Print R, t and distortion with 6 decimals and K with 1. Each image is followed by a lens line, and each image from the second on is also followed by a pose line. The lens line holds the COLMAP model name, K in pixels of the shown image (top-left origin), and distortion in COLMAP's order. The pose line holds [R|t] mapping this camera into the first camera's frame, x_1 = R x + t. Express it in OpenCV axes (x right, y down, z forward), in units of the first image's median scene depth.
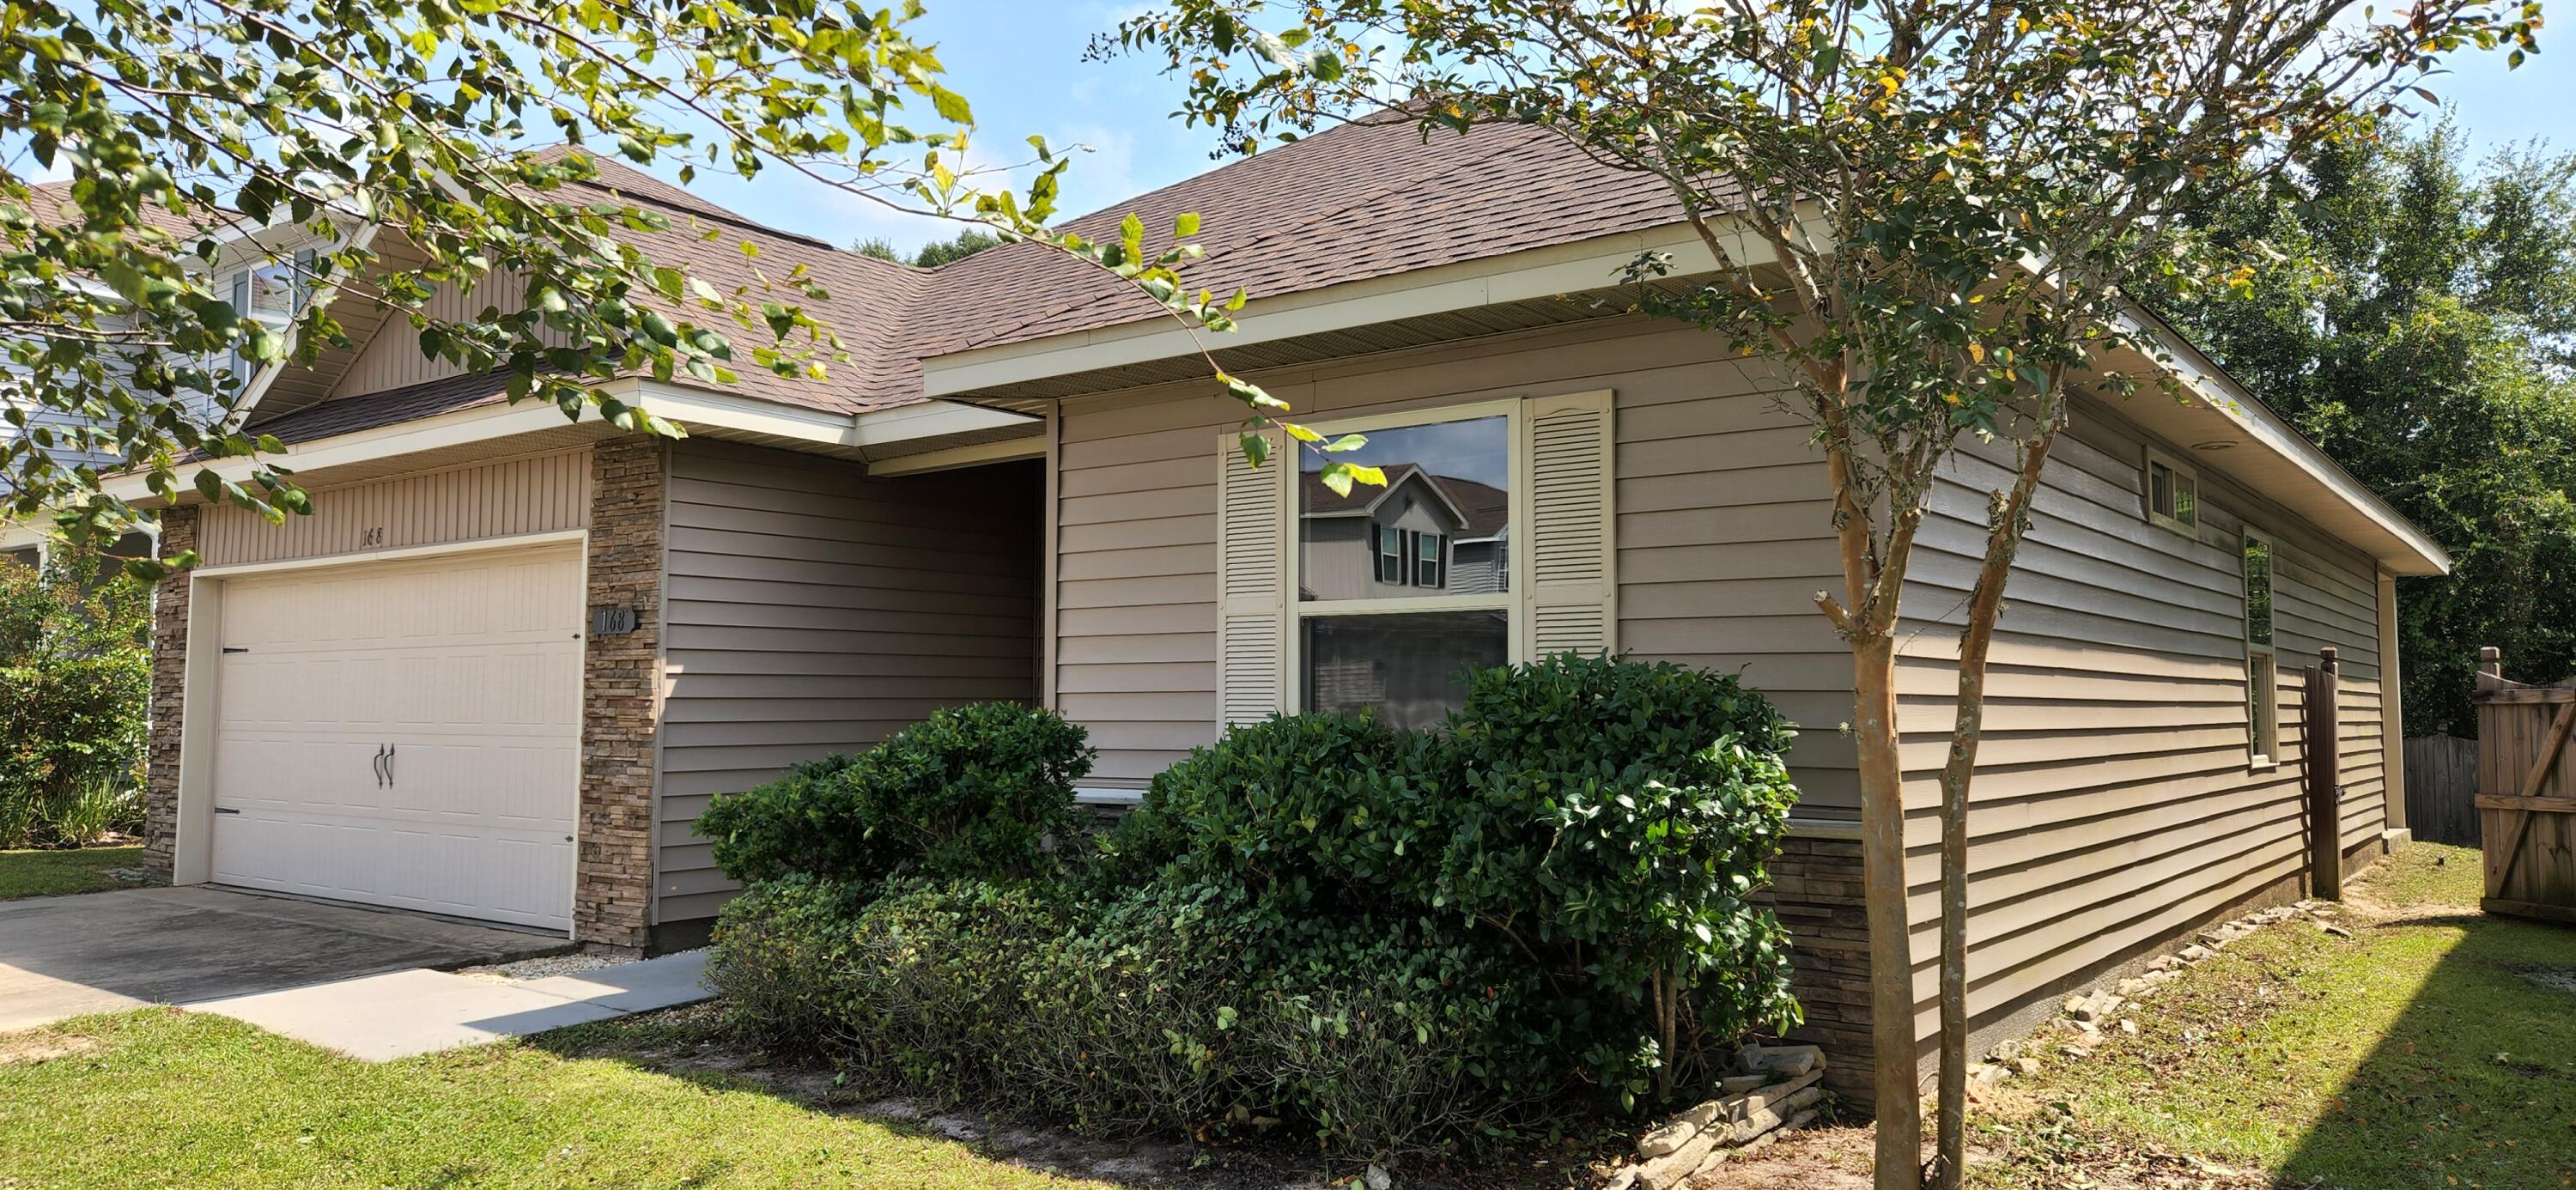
lens RADIAL K [[1729.4, 0, 1281.6], [0, 1729.4, 588.6], [0, 0, 1]] dist [0.074172, -0.064778]
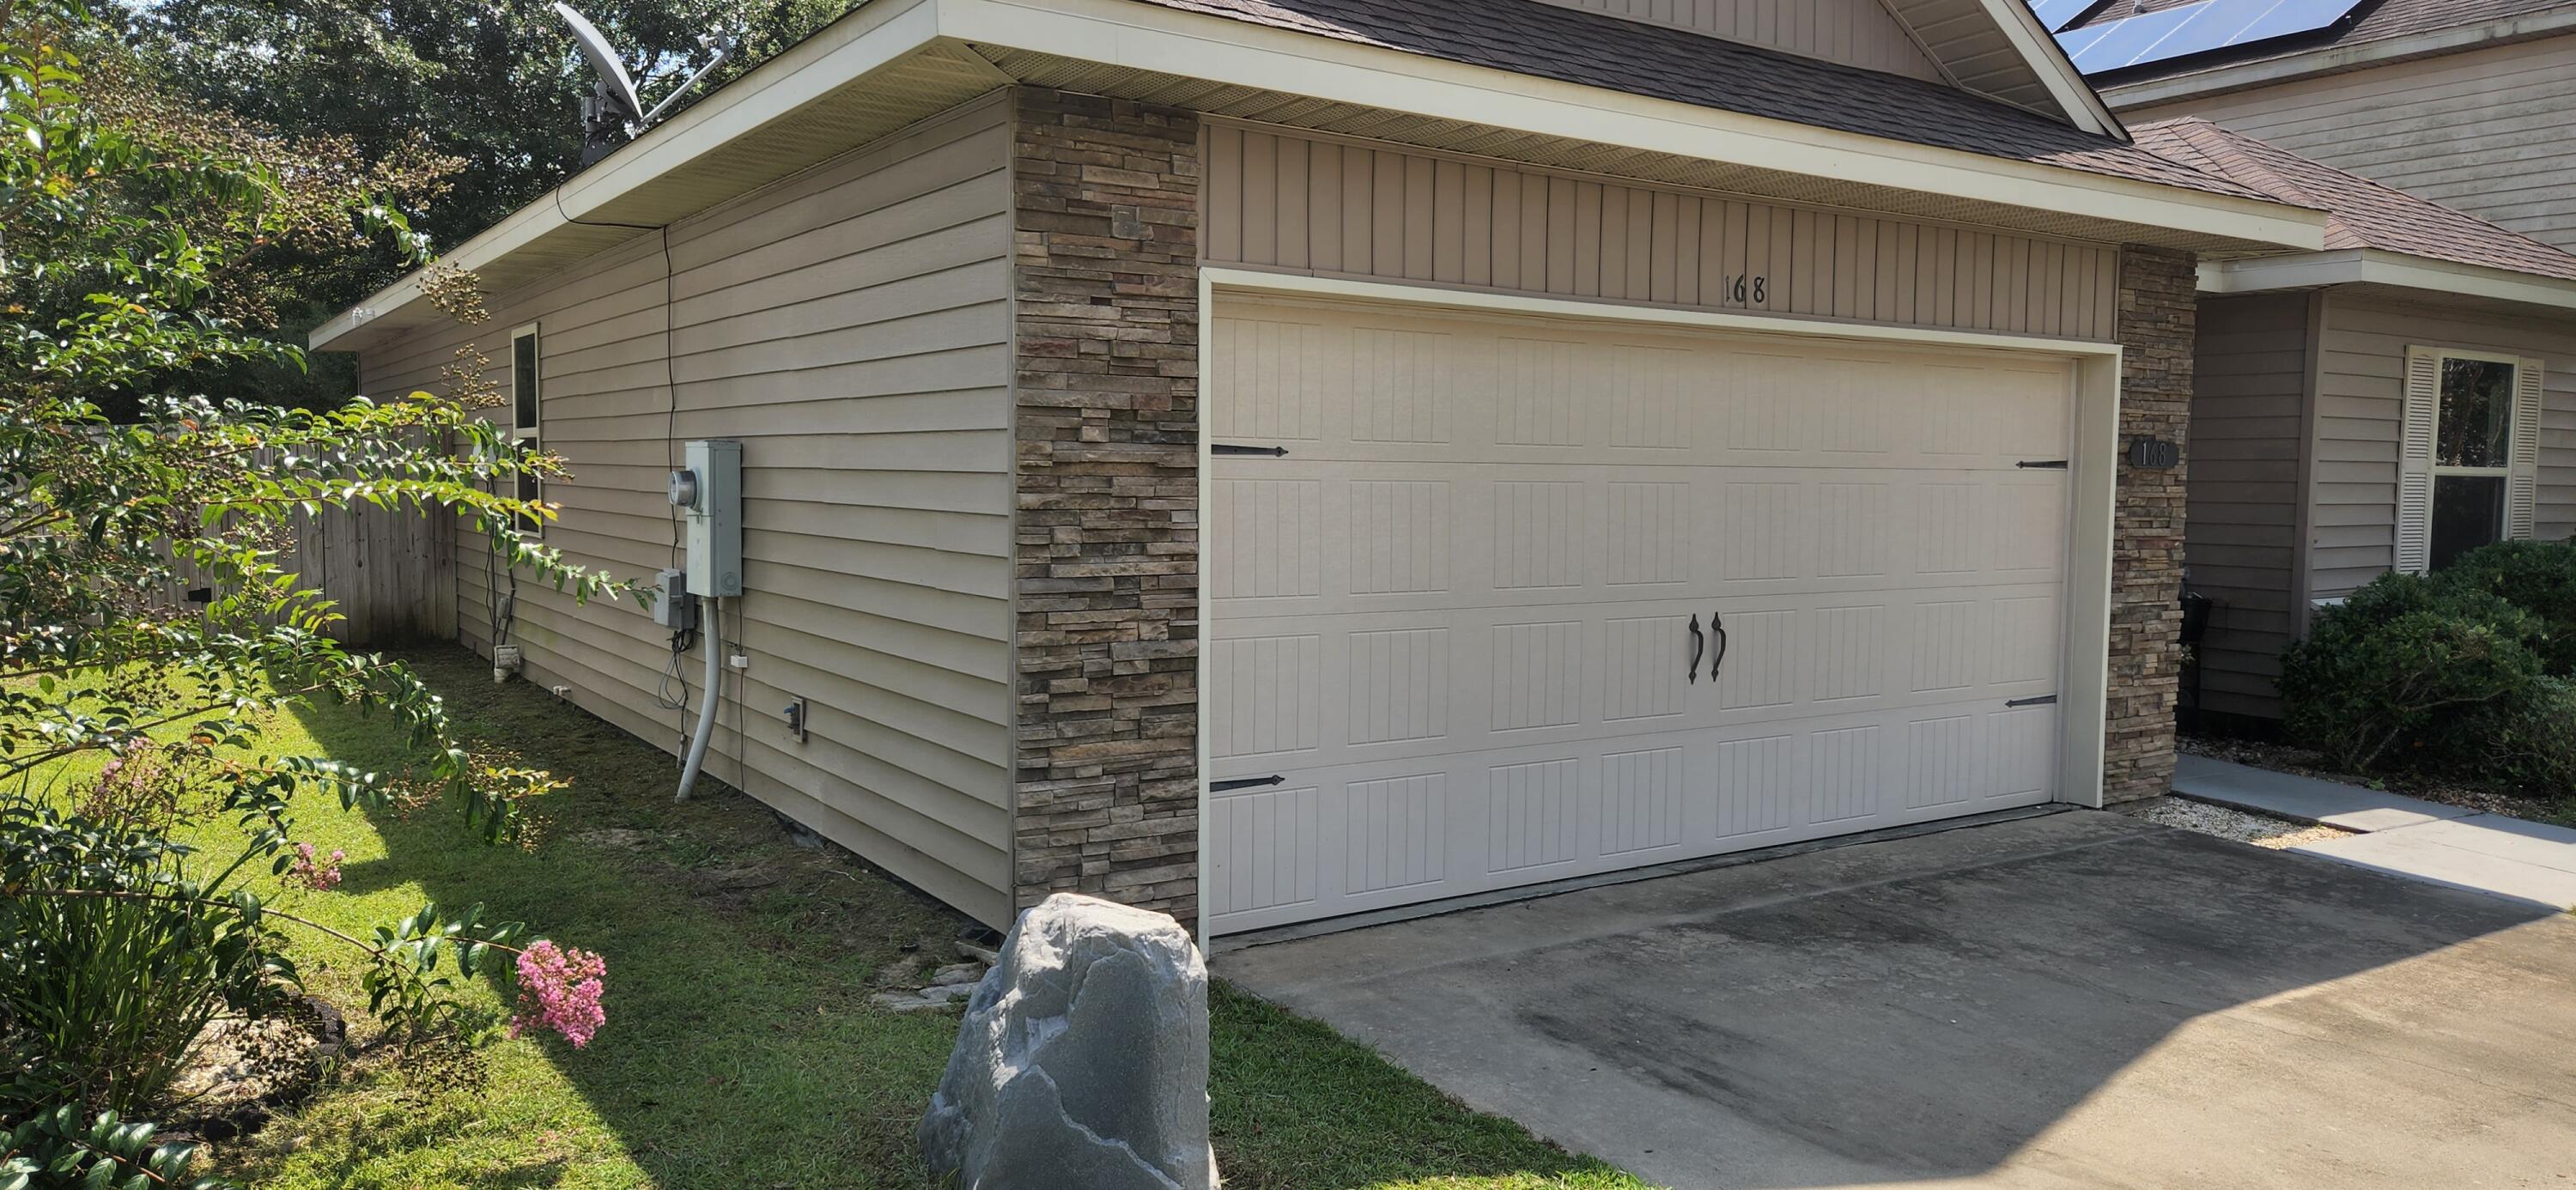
lens RADIAL K [[1729.4, 0, 1295.5], [0, 1729.4, 589.7], [0, 0, 1]] dist [0.074172, -0.064778]
pose [[0.318450, -0.065198, 0.945695, -1.409567], [-0.076632, 0.992596, 0.094236, 0.037118], [-0.944837, -0.102480, 0.311096, 1.144338]]
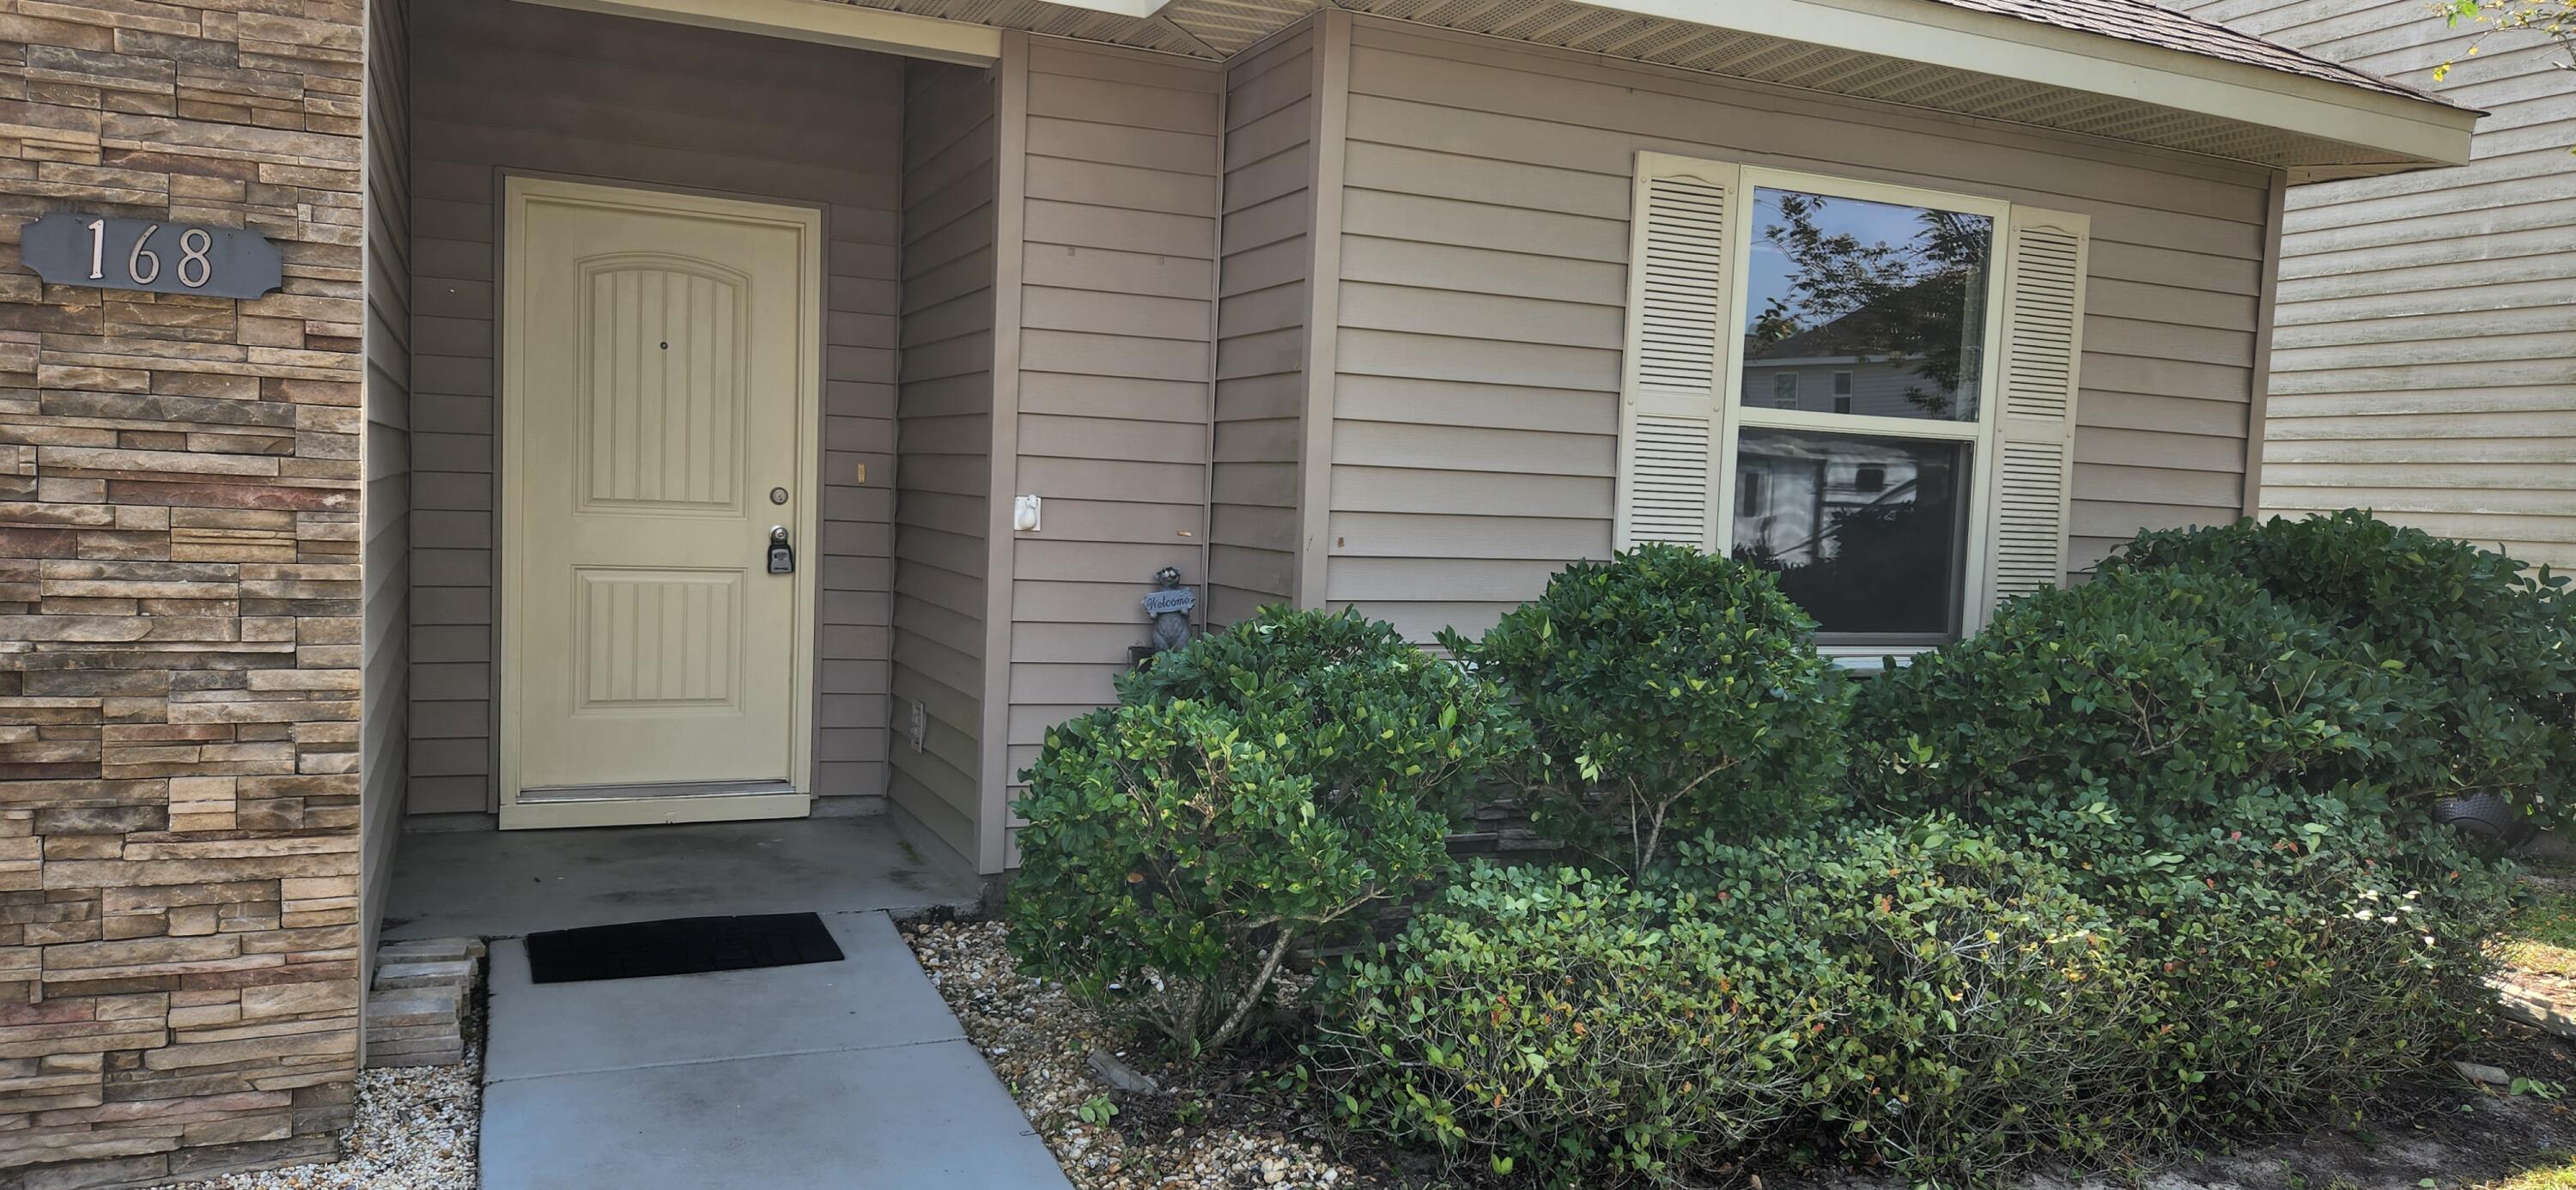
lens RADIAL K [[1729.4, 0, 1294.1], [0, 1729.4, 605.0], [0, 0, 1]] dist [0.074172, -0.064778]
pose [[0.461110, -0.041505, 0.886372, -0.597713], [-0.099461, 0.990193, 0.098108, 0.030716], [-0.881751, -0.133398, 0.452460, 0.640707]]
